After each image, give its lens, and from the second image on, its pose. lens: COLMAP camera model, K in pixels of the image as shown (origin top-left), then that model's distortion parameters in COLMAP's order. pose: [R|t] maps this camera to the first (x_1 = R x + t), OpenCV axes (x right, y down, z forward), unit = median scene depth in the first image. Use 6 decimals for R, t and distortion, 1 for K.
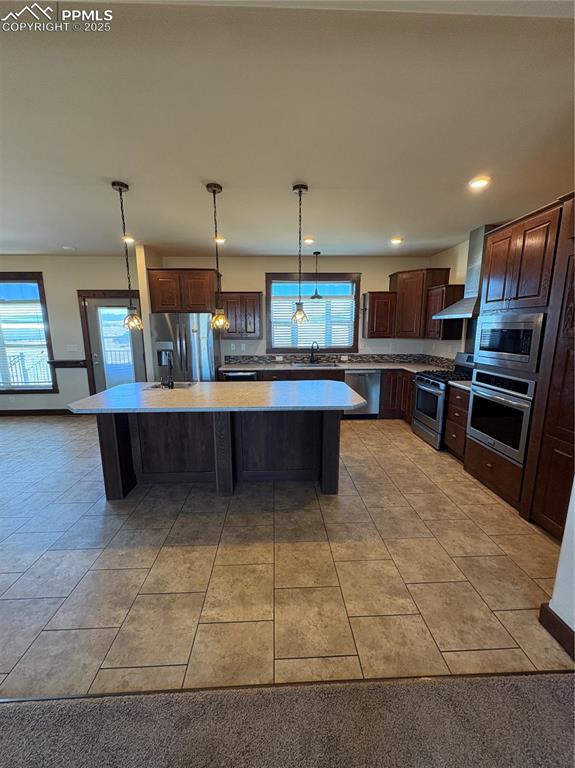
lens RADIAL K [[304.8, 0, 287.5], [0, 304.8, 384.0], [0, 0, 1]] dist [-0.000615, 0.000128]
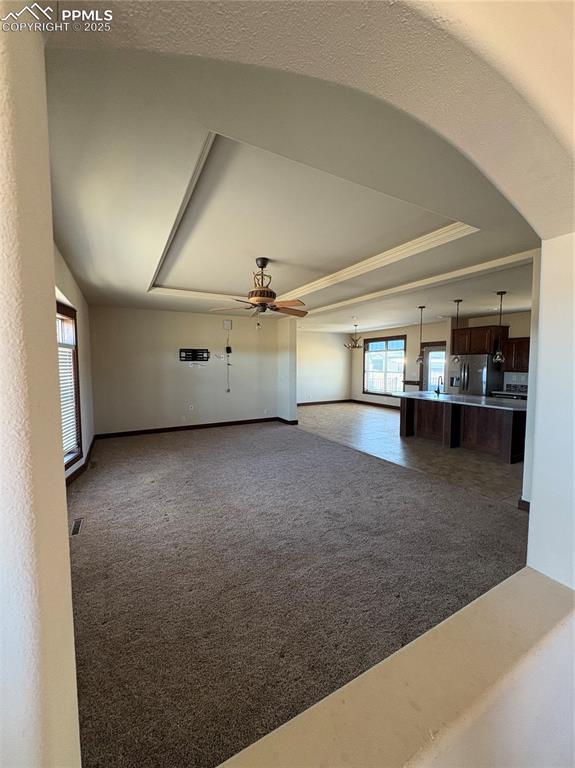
lens RADIAL K [[304.8, 0, 287.5], [0, 304.8, 384.0], [0, 0, 1]] dist [-0.000615, 0.000128]
pose [[0.444299, 0.065800, -0.893459, 0.681518], [-0.163876, 0.986441, -0.008844, 0.092437], [0.880763, 0.150346, 0.449058, -0.548108]]
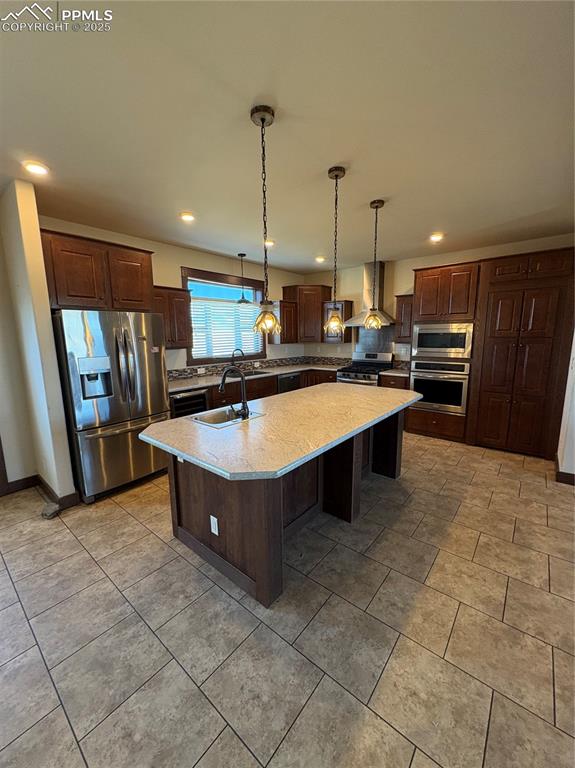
lens RADIAL K [[304.8, 0, 287.5], [0, 304.8, 384.0], [0, 0, 1]] dist [-0.000615, 0.000128]
pose [[0.668126, -0.124113, 0.733624, -0.593725], [0.144285, 0.988885, 0.035894, -0.053378], [-0.729925, 0.081869, 0.678607, 0.315270]]
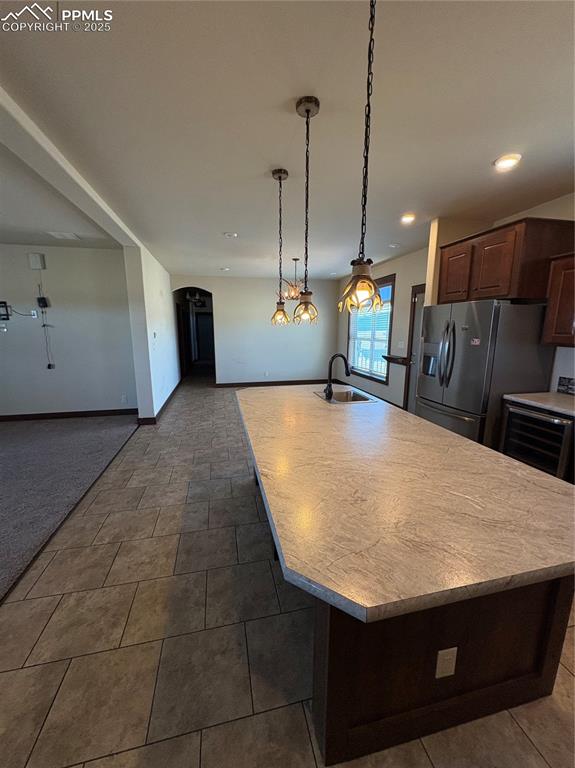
lens RADIAL K [[304.8, 0, 287.5], [0, 304.8, 384.0], [0, 0, 1]] dist [-0.000615, 0.000128]
pose [[0.181565, 0.185614, -0.965703, 0.273885], [-0.181140, 0.971534, 0.152678, -0.091248], [0.966552, 0.147207, 0.210019, 0.512934]]
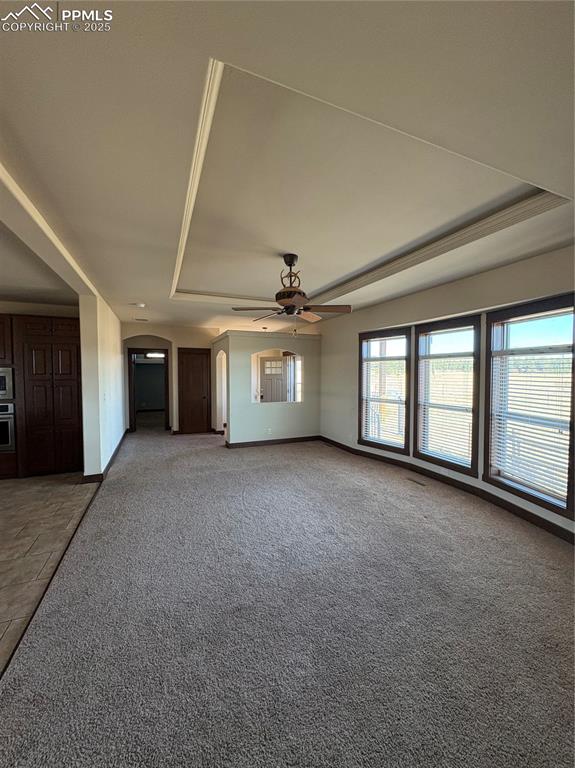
lens RADIAL K [[305.4, 0, 287.5], [0, 305.4, 384.0], [0, 0, 1]] dist [-0.000108, 0.000049]
pose [[-0.349629, -0.033785, 0.936279, -0.809099], [0.171592, 0.980136, 0.099444, -0.011523], [-0.921041, 0.195426, -0.336887, 0.028009]]
